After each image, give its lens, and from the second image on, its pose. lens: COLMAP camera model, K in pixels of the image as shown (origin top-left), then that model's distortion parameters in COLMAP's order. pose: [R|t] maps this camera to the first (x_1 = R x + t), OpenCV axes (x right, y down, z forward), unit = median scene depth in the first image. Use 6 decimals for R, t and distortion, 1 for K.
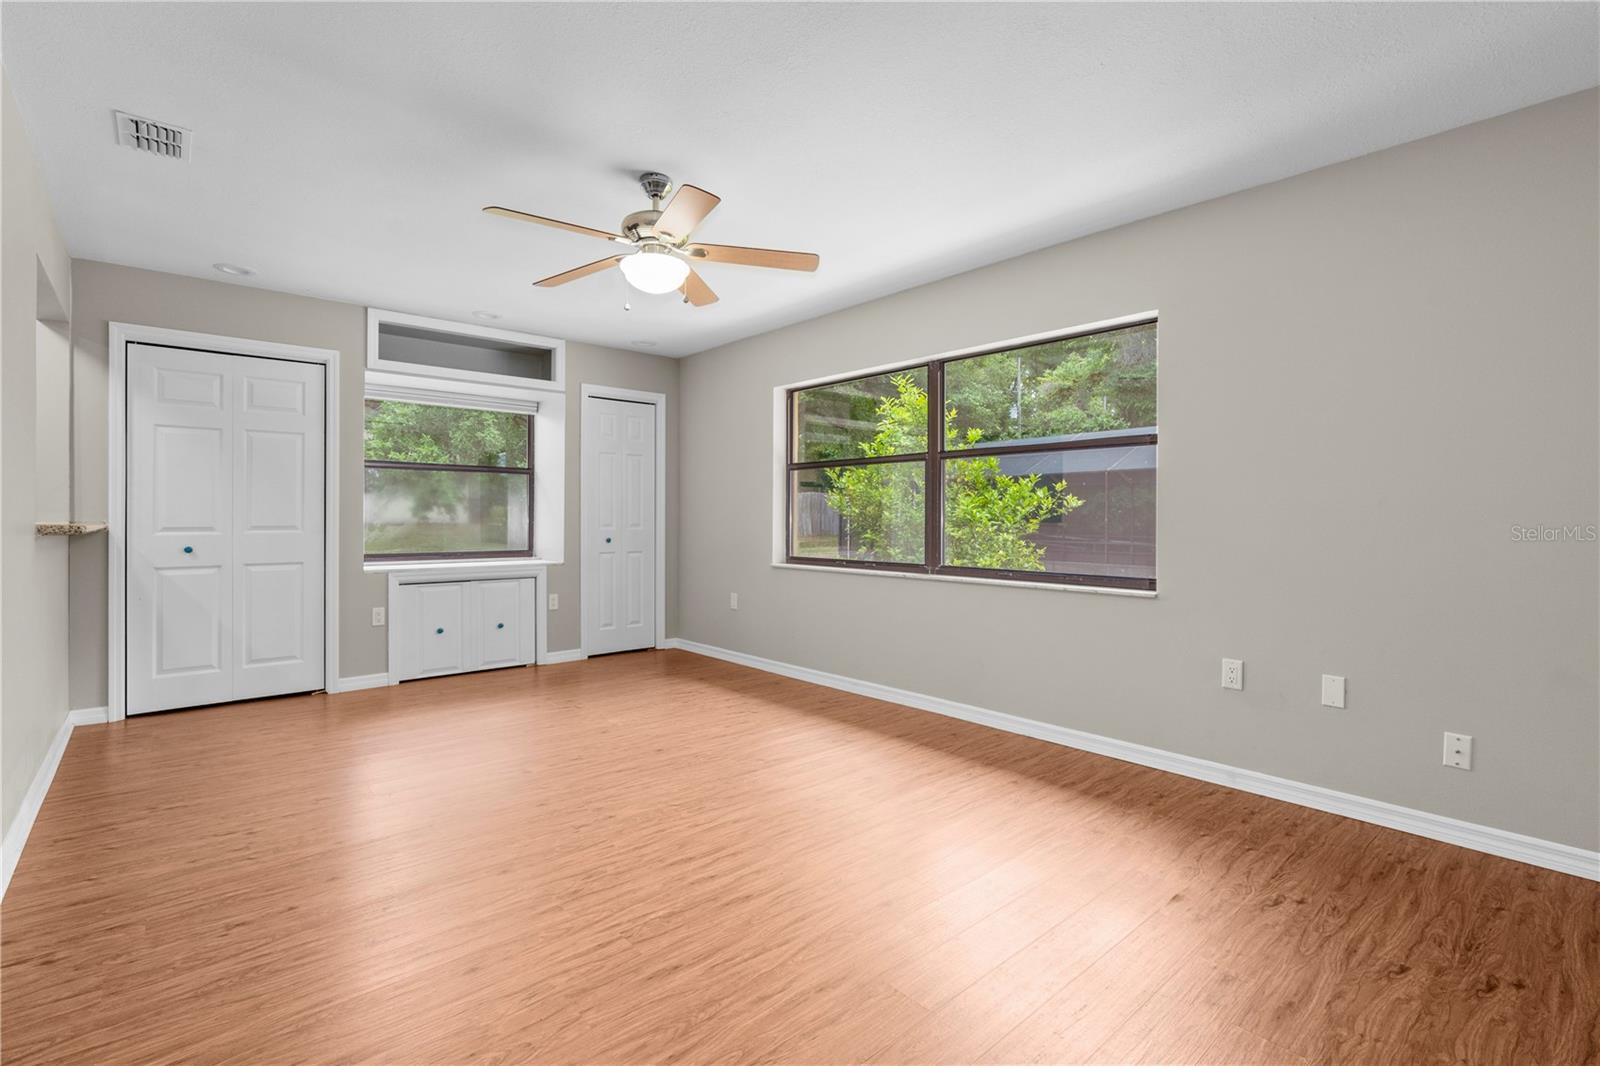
lens RADIAL K [[725.7, 0, 799.9], [0, 725.7, 498.7], [0, 0, 1]] dist [-0.011662, 0.003774]
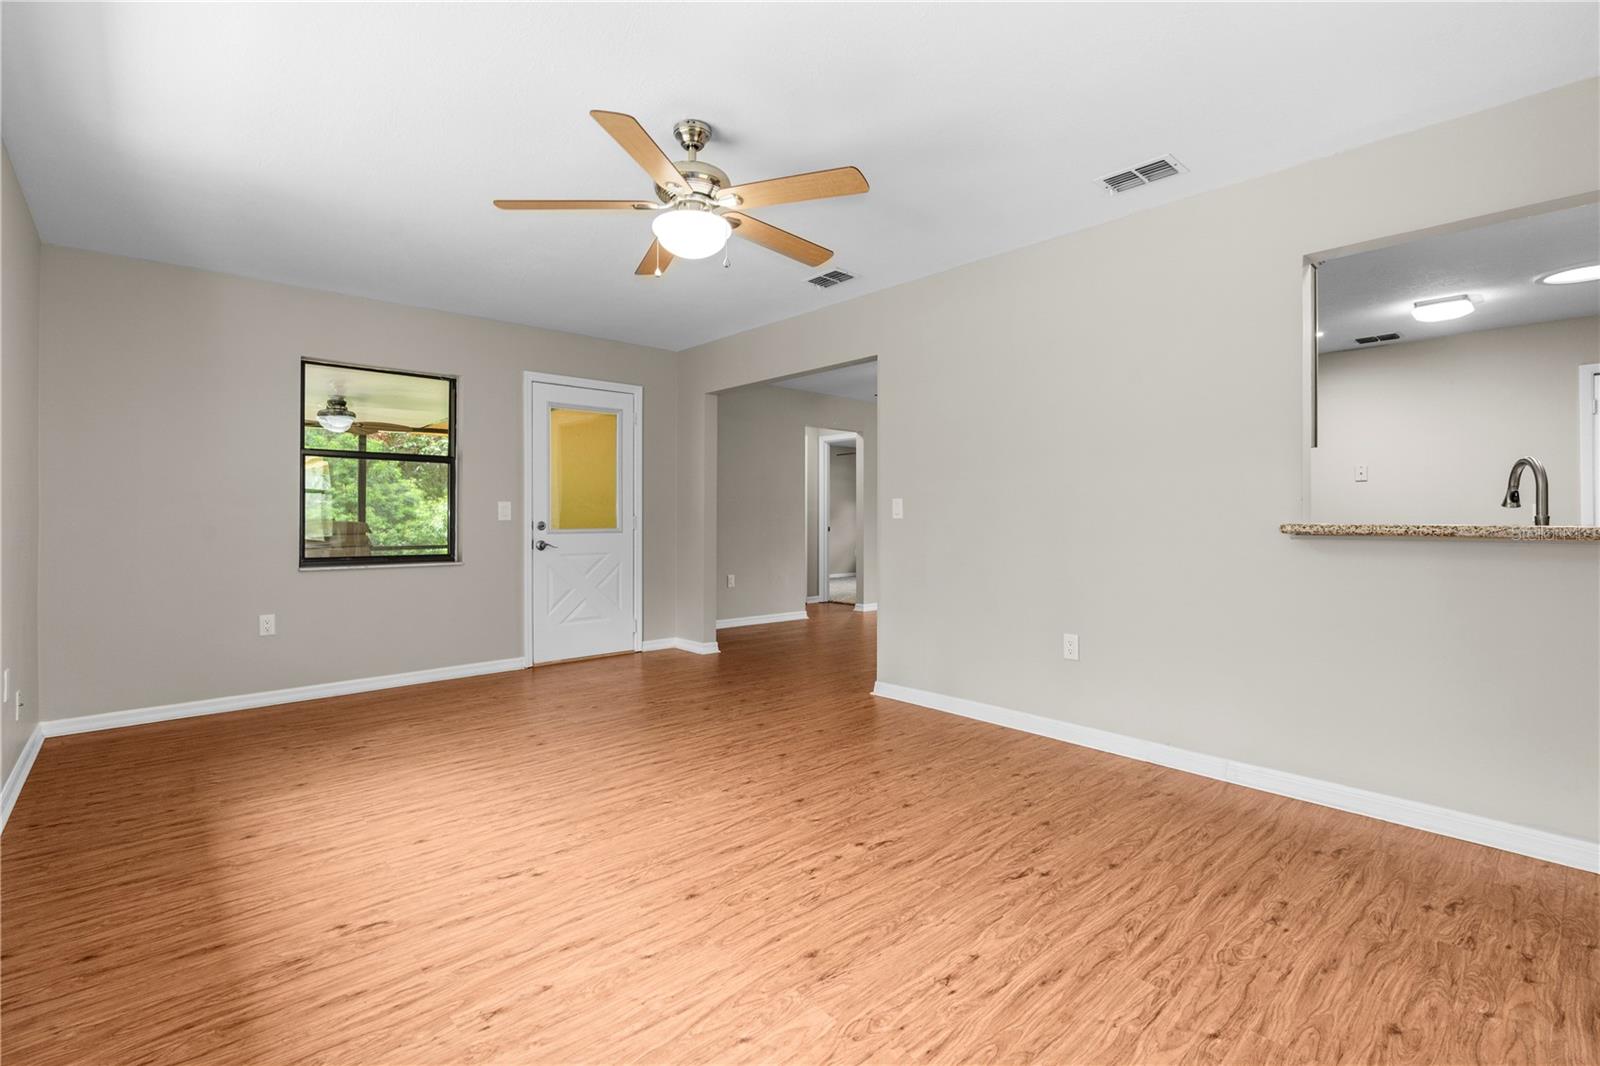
lens RADIAL K [[725.7, 0, 802.6], [0, 725.7, 525.9], [0, 0, 1]] dist [-0.011662, 0.003774]
pose [[-0.999902, -0.004045, -0.013390, -0.350286], [-0.003802, 0.999830, -0.018059, 0.060886], [0.013461, -0.018007, -0.999747, 2.036832]]
